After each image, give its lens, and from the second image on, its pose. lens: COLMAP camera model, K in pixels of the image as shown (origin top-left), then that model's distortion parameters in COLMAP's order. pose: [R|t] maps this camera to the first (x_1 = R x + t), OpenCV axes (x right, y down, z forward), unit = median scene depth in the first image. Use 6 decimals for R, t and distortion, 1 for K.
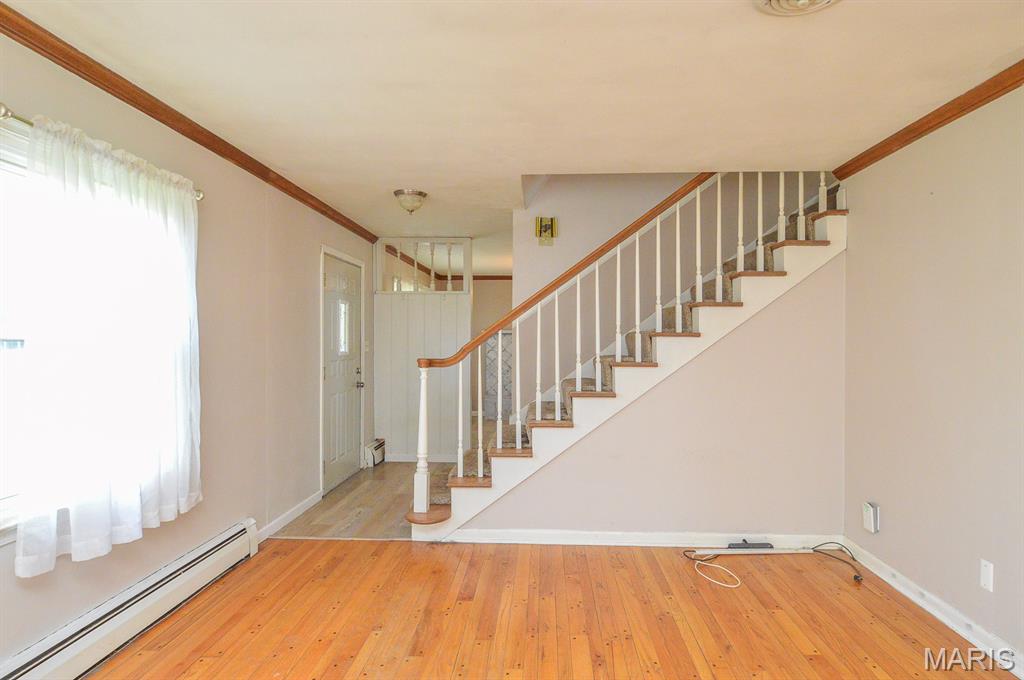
lens RADIAL K [[547.4, 0, 516.0], [0, 547.4, 342.9], [0, 0, 1]] dist [0.005659, -0.016241]
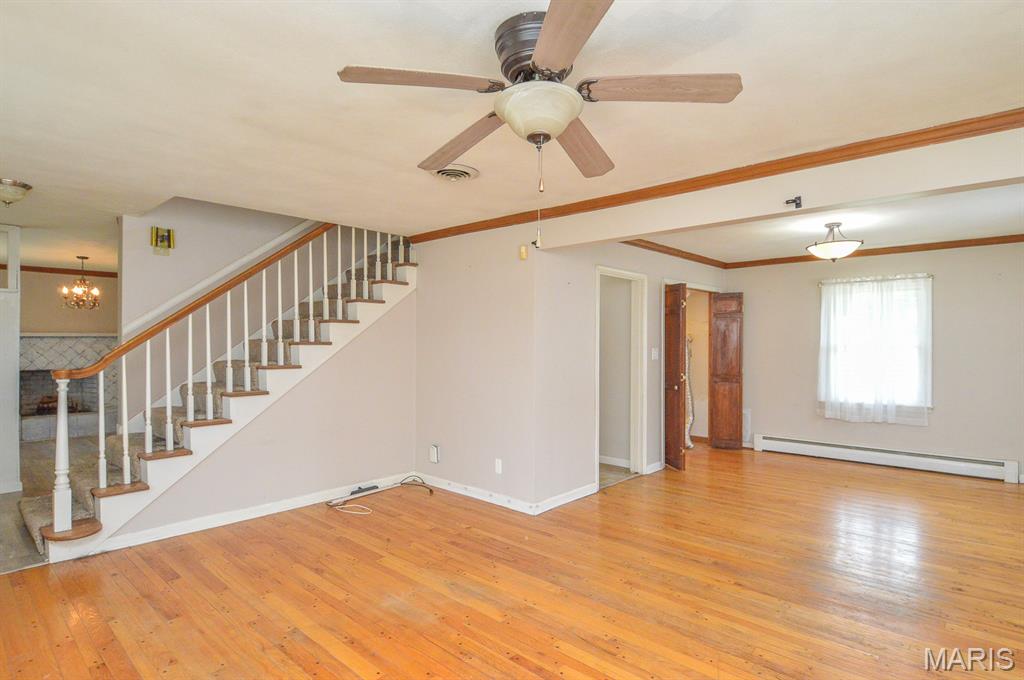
lens RADIAL K [[547.4, 0, 508.6], [0, 547.4, 337.5], [0, 0, 1]] dist [0.005659, -0.016241]
pose [[0.648327, 0.002027, 0.761359, -0.415646], [0.004167, 0.999972, -0.006210, -0.019373], [-0.761350, 0.007199, 0.648301, -0.219942]]
